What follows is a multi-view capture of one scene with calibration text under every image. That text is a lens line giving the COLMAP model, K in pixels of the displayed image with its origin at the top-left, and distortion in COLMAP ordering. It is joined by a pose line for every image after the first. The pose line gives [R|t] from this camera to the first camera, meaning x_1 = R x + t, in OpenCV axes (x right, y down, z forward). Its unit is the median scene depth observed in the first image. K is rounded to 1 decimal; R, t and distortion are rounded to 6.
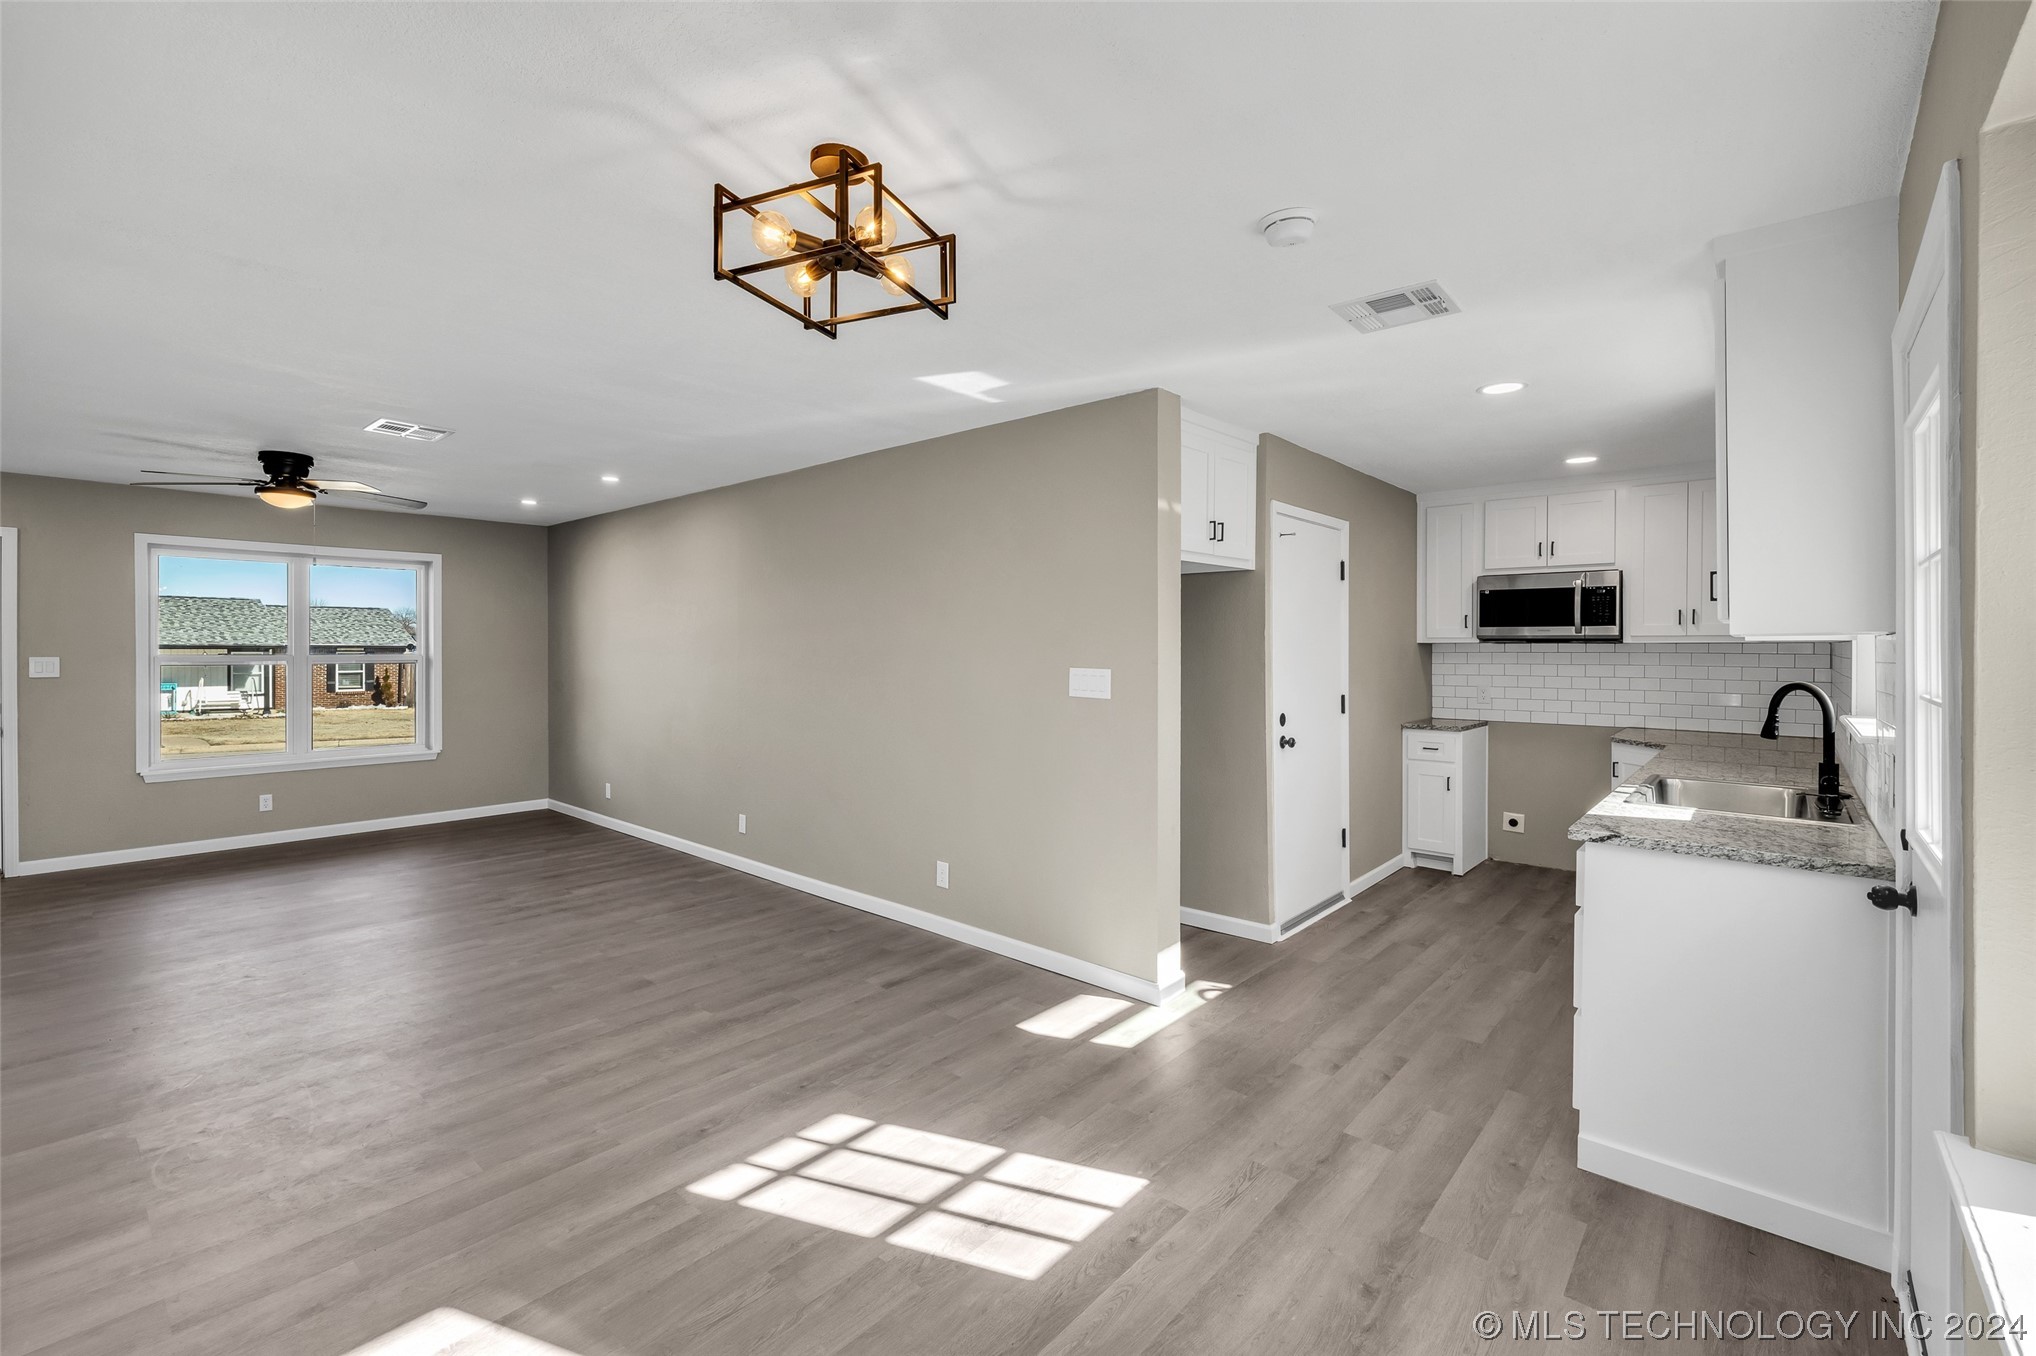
lens RADIAL K [[871.1, 0, 1010.9], [0, 871.1, 658.3], [0, 0, 1]] dist [-0.004719, 0.001892]
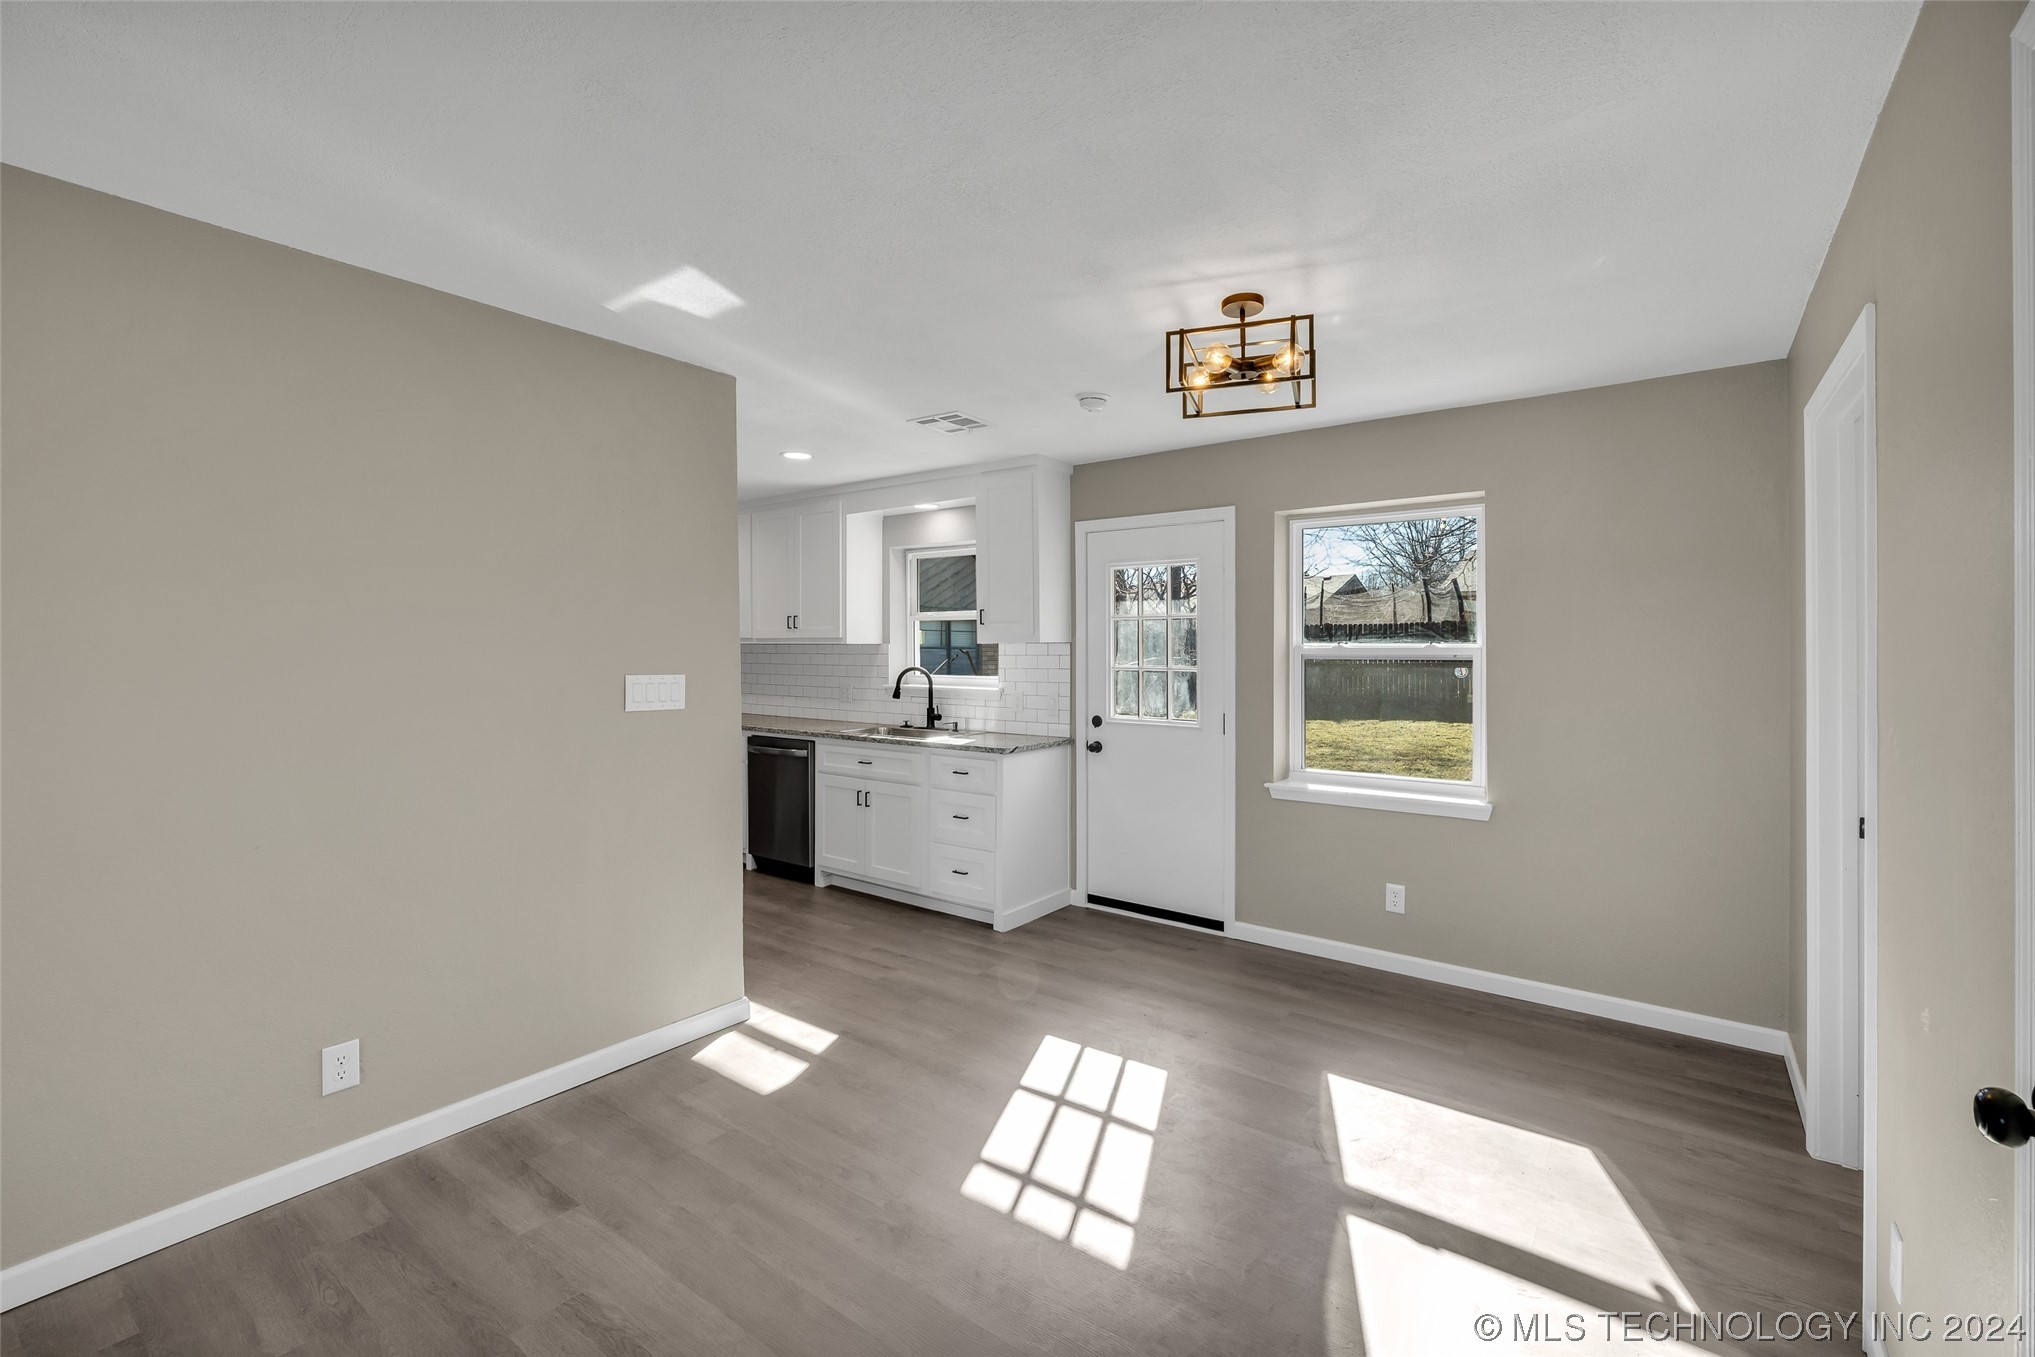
lens RADIAL K [[870.7, 0, 1014.1], [0, 870.7, 646.6], [0, 0, 1]] dist [-0.004719, 0.001892]
pose [[-0.082922, 0.000883, 0.996556, -0.777284], [0.010874, 0.999941, 0.000019, -0.011044], [-0.996497, 0.010838, -0.082927, 0.740102]]
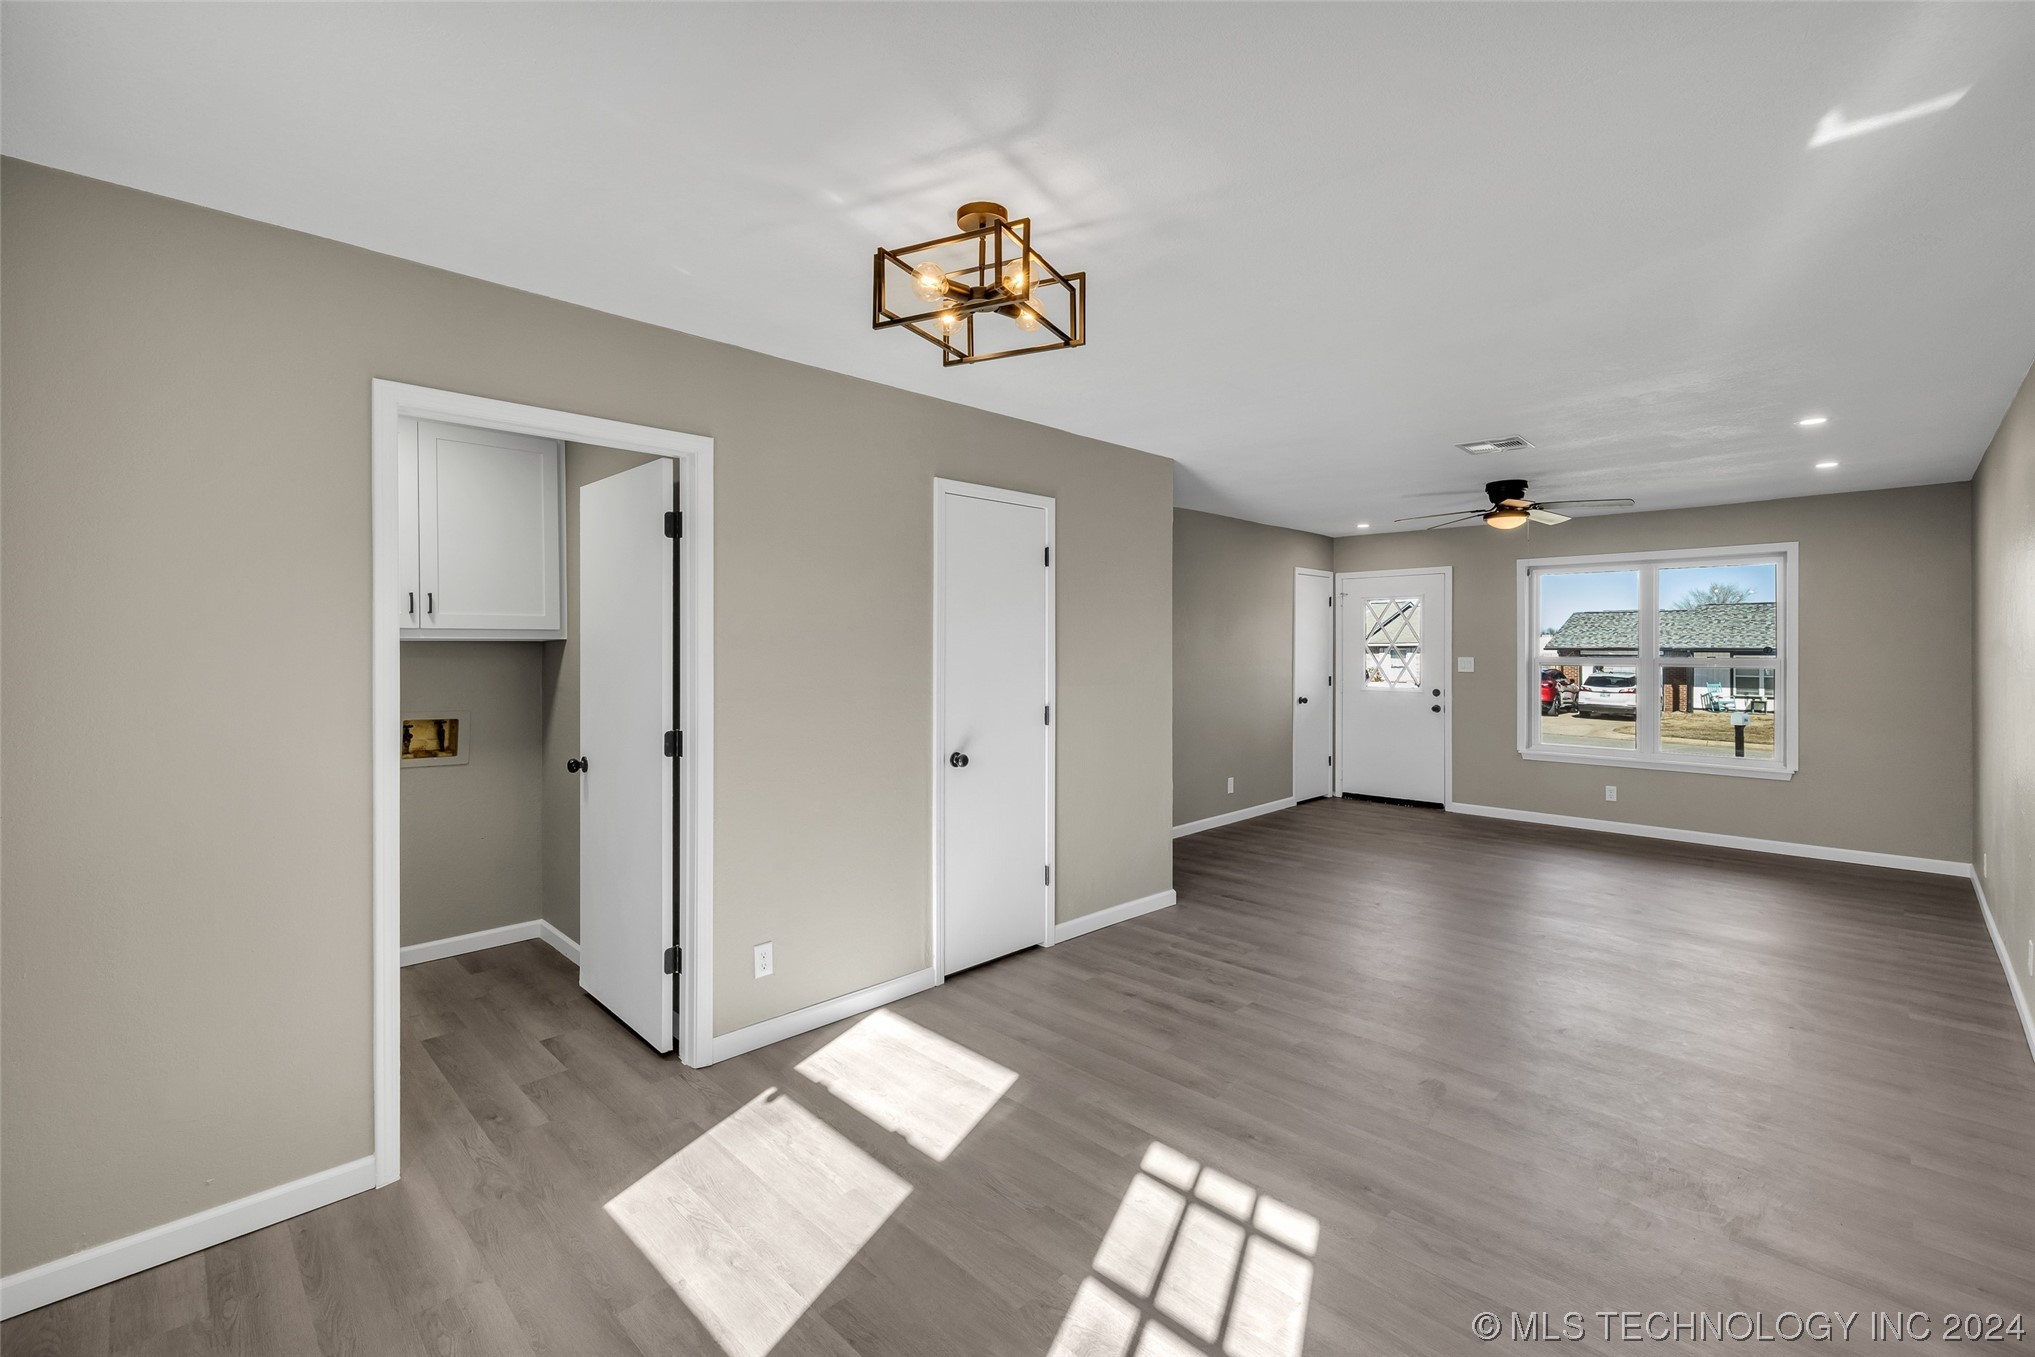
lens RADIAL K [[870.7, 0, 1020.0], [0, 870.7, 646.7], [0, 0, 1]] dist [-0.004719, 0.001892]
pose [[-0.056183, -0.004097, -0.998412, 0.458503], [-0.014798, 0.999885, -0.003271, -0.004338], [0.998311, 0.014590, -0.056238, 0.555430]]
